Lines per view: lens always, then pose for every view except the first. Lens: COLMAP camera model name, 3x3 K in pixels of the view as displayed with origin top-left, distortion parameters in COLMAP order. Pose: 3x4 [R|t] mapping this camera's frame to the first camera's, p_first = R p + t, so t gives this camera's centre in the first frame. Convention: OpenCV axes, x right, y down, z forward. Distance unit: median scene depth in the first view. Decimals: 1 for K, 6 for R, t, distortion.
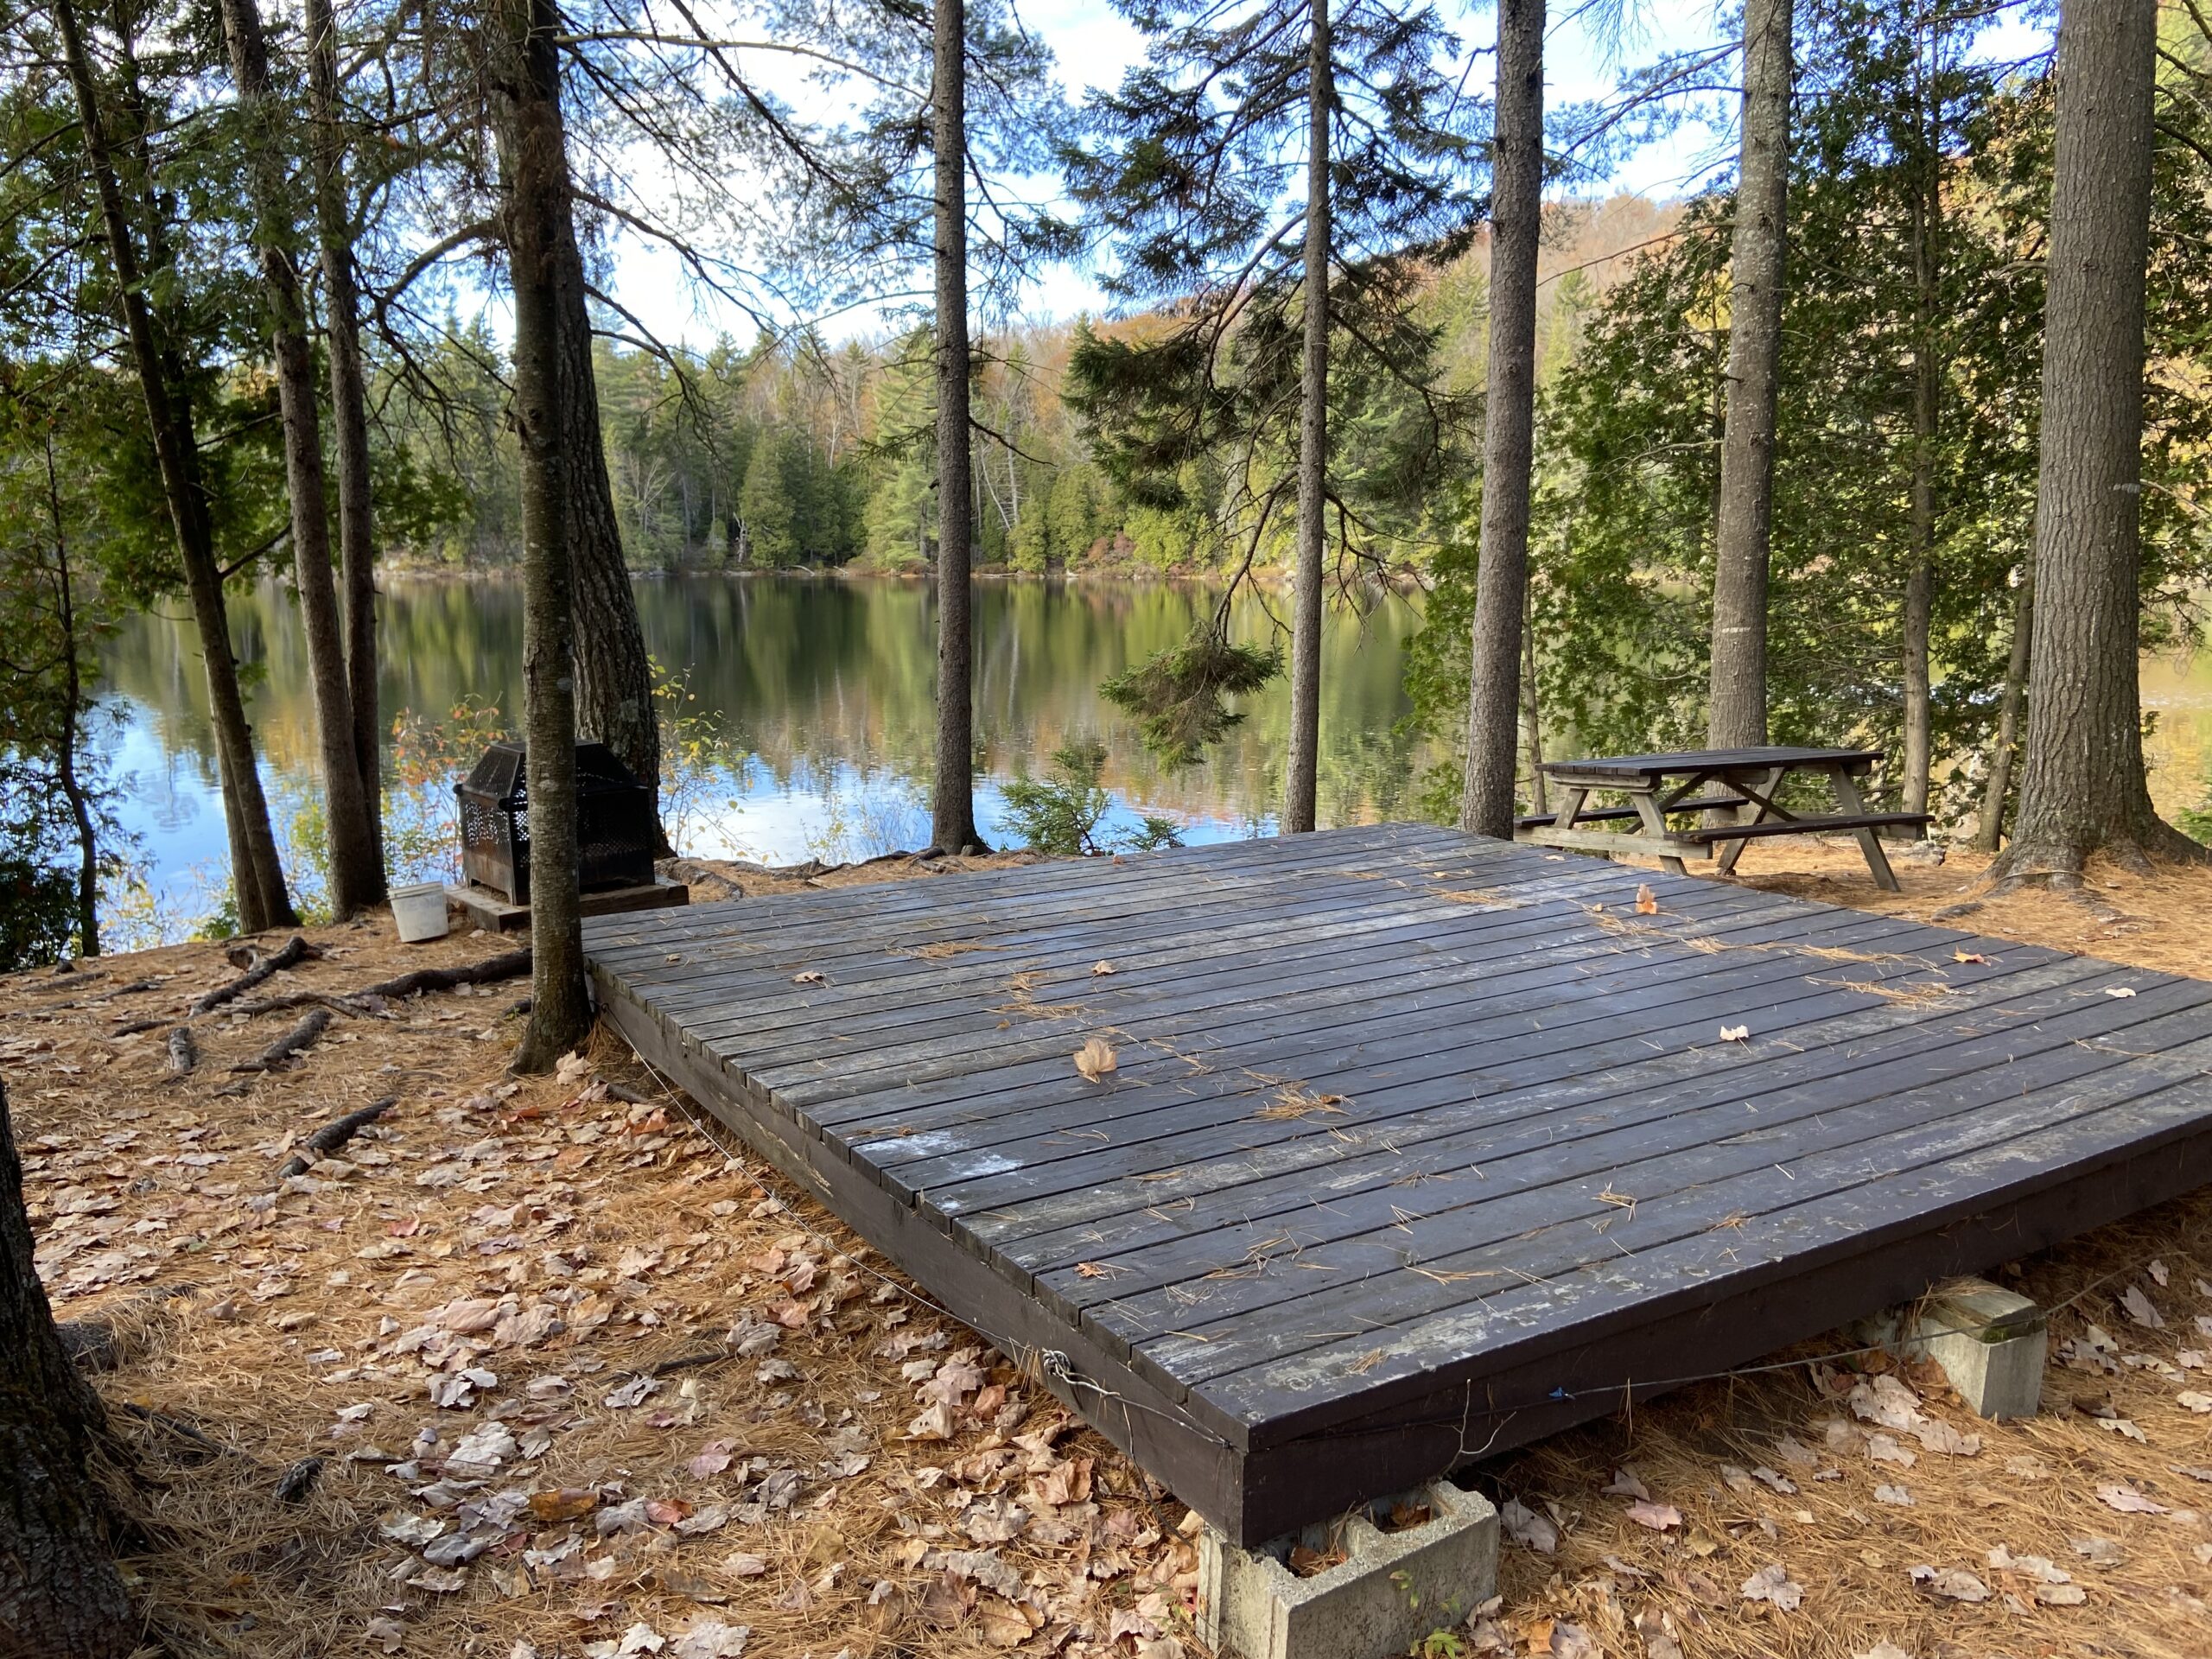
lens RADIAL K [[1671.6, 0, 1103.1], [0, 1671.6, 811.7], [0, 0, 1]] dist [0.008975, -0.000807]
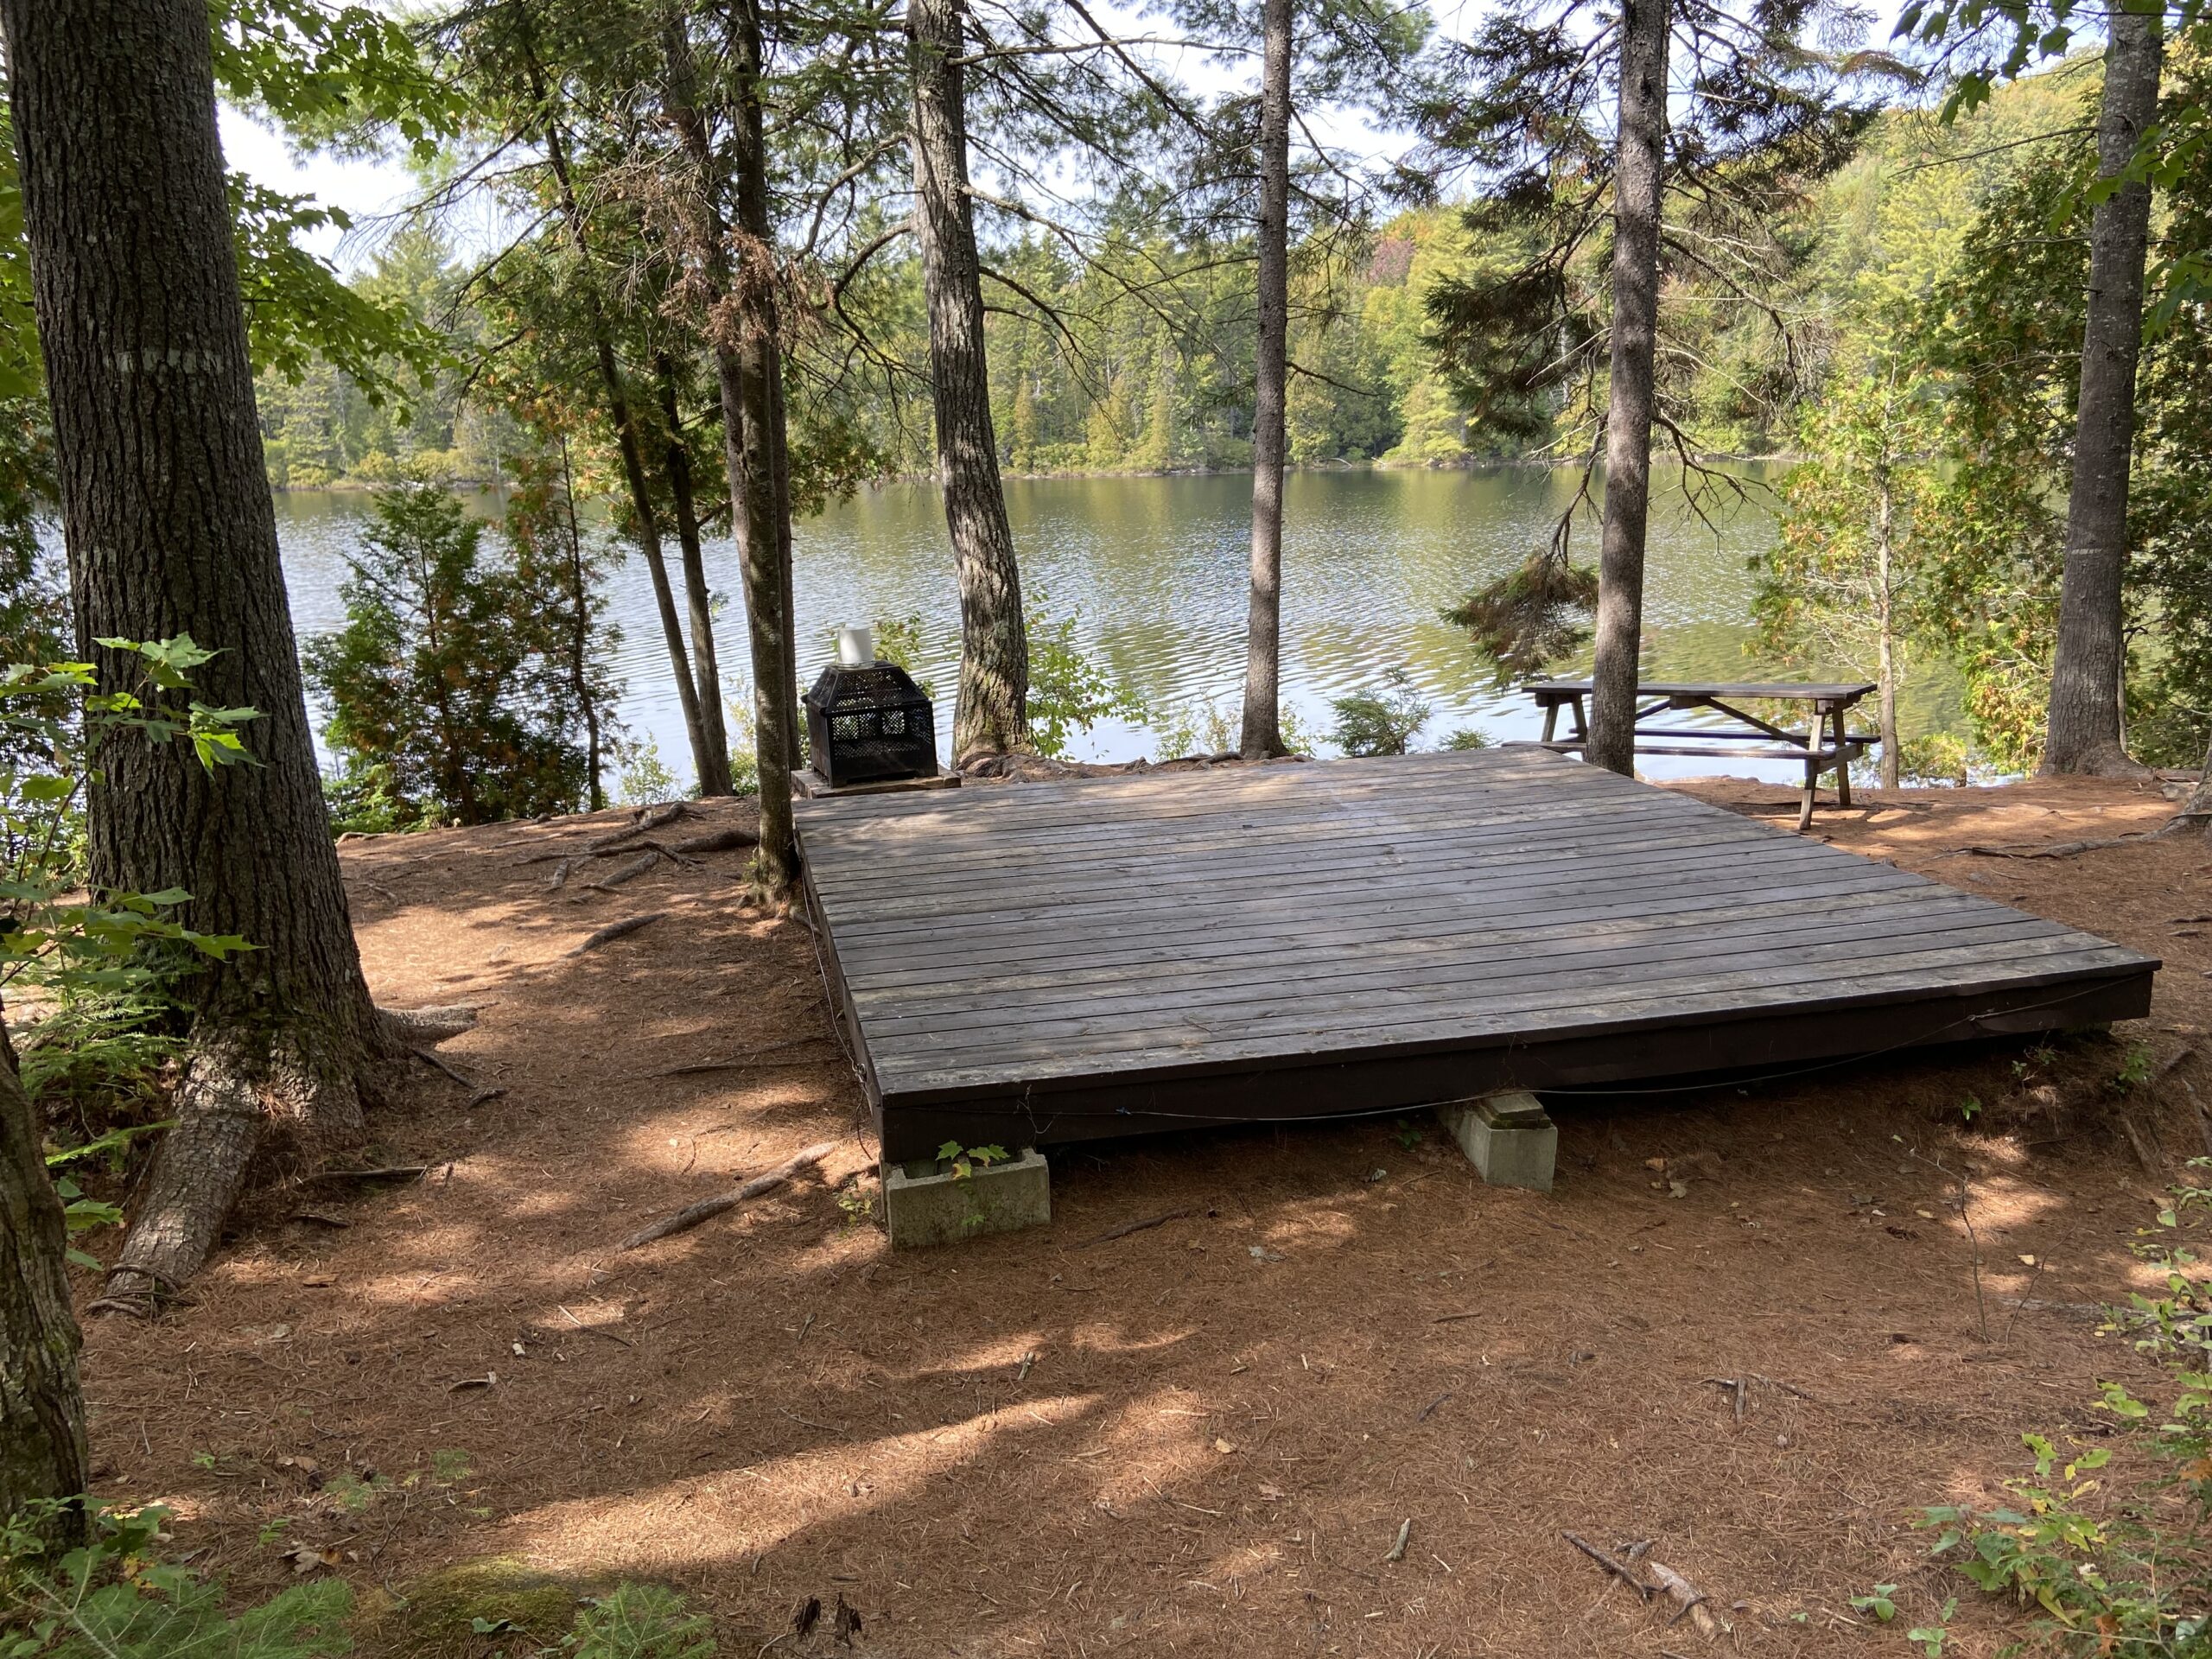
lens RADIAL K [[1671.6, 0, 1106.6], [0, 1671.6, 841.4], [0, 0, 1]] dist [0.008975, -0.000807]
pose [[0.947021, 0.051089, -0.317083, 0.146776], [-0.024743, 0.995939, 0.086568, -0.012050], [0.320218, -0.074136, 0.944439, -0.106472]]
